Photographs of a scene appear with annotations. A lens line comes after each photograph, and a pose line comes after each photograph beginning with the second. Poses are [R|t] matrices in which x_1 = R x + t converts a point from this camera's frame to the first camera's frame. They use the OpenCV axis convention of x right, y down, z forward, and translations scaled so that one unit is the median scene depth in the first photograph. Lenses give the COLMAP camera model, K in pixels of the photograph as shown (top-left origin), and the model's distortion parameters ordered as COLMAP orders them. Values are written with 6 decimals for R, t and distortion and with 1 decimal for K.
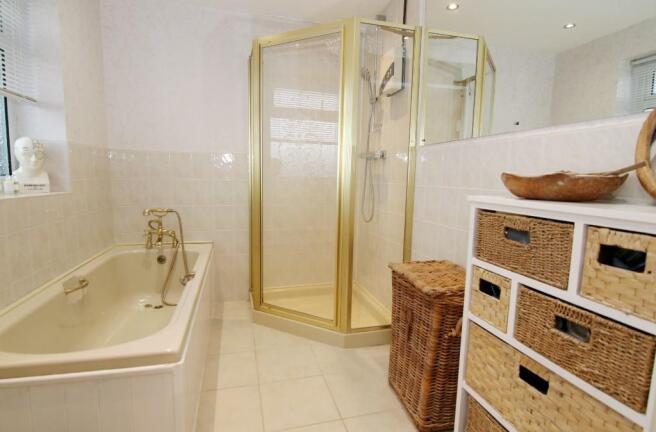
lens RADIAL K [[336.0, 0, 329.1], [0, 336.0, 214.4], [0, 0, 1]] dist [-0.002210, -0.001620]
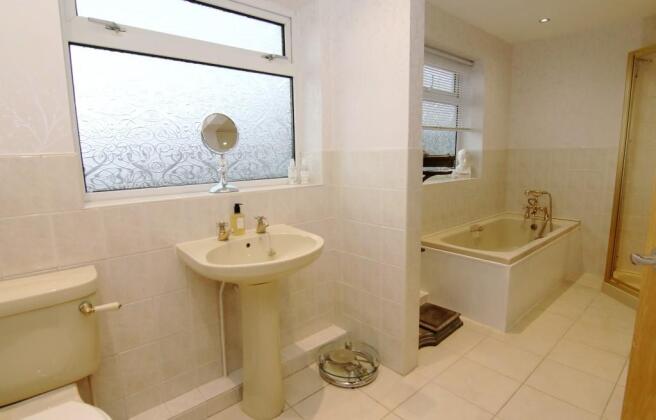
lens RADIAL K [[345.2, 0, 329.0], [0, 345.2, 208.6], [0, 0, 1]] dist [-0.007306, -0.001175]
pose [[0.441844, 0.106377, -0.890763, 0.392339], [-0.072222, 0.993940, 0.082874, 0.001793], [0.894180, 0.027715, 0.446849, -0.400631]]
